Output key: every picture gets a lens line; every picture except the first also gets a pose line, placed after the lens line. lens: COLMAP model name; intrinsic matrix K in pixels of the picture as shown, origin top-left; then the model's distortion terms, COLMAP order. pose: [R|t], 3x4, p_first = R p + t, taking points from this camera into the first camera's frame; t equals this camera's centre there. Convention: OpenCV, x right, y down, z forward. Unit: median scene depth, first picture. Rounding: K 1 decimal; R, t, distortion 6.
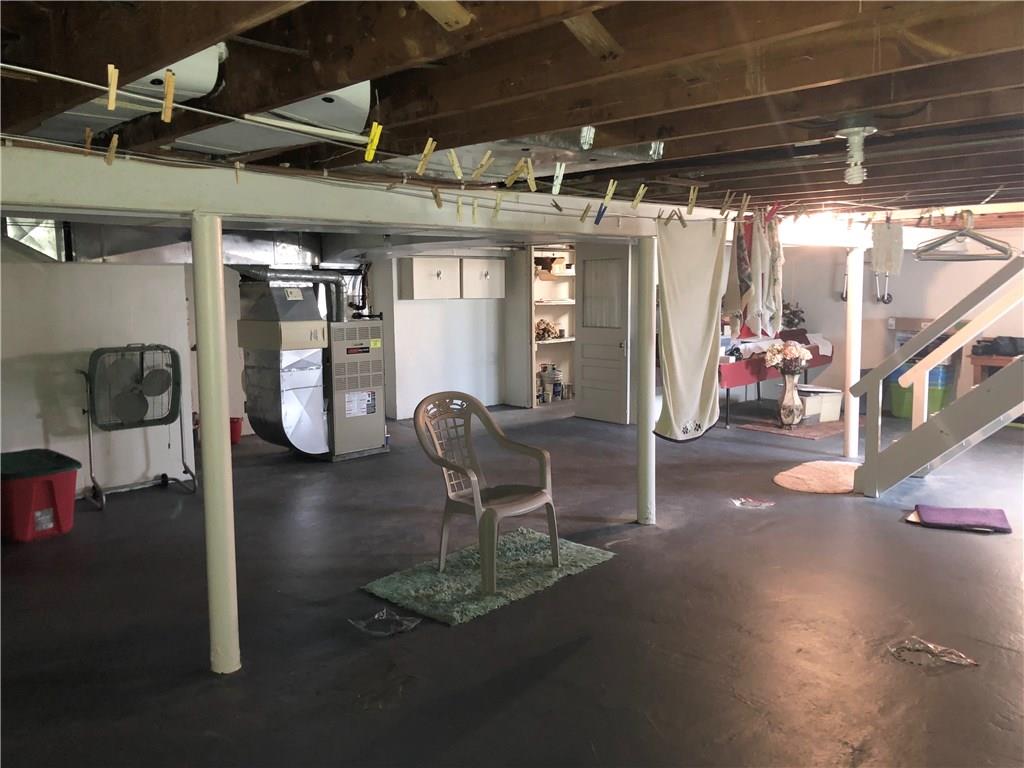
lens RADIAL K [[834.4, 0, 512.0], [0, 834.4, 384.0], [0, 0, 1]] dist [0.022974, 0.001078]
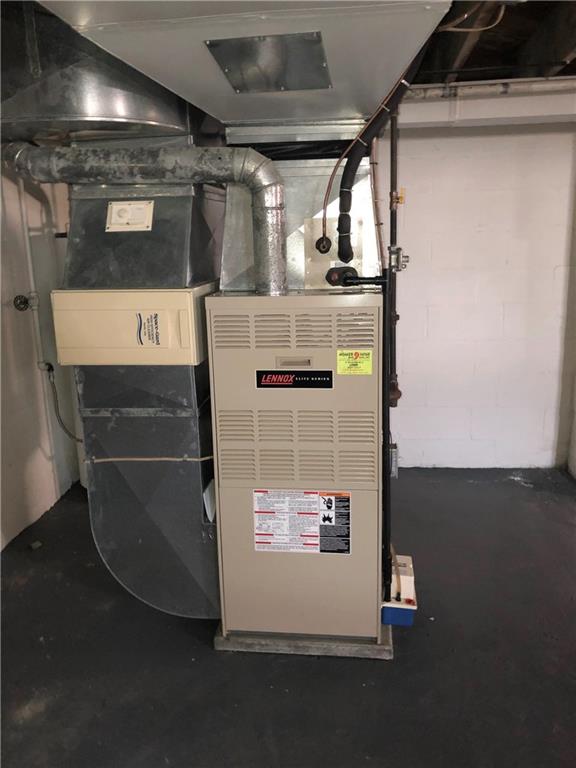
lens RADIAL K [[625.8, 0, 288.0], [0, 625.8, 384.0], [0, 0, 1]] dist [0.022974, 0.001078]
pose [[0.622263, 0.165337, -0.765148, 0.014253], [-0.076708, 0.985615, 0.150593, -0.076657], [0.779040, -0.035015, 0.625995, 0.827814]]
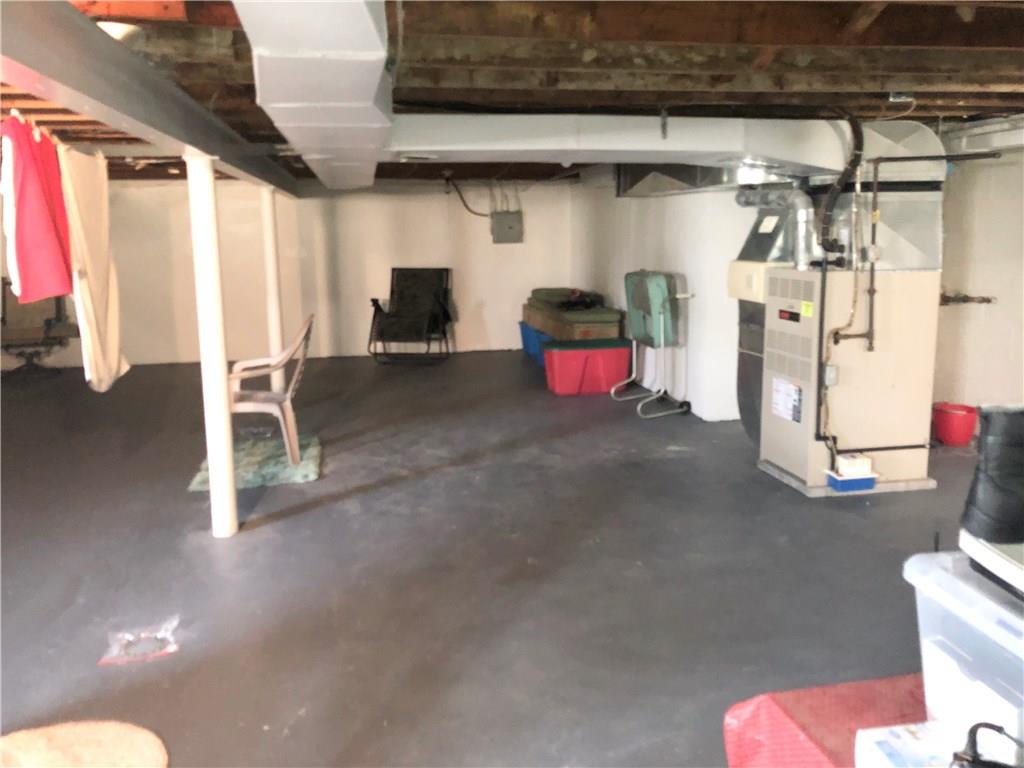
lens RADIAL K [[834.4, 0, 512.0], [0, 834.4, 384.0], [0, 0, 1]] dist [0.022974, 0.001078]
pose [[-0.551001, 0.174748, -0.816003, 0.449796], [-0.074275, 0.963679, 0.256526, -0.135509], [0.831193, 0.201954, -0.518009, 1.154244]]
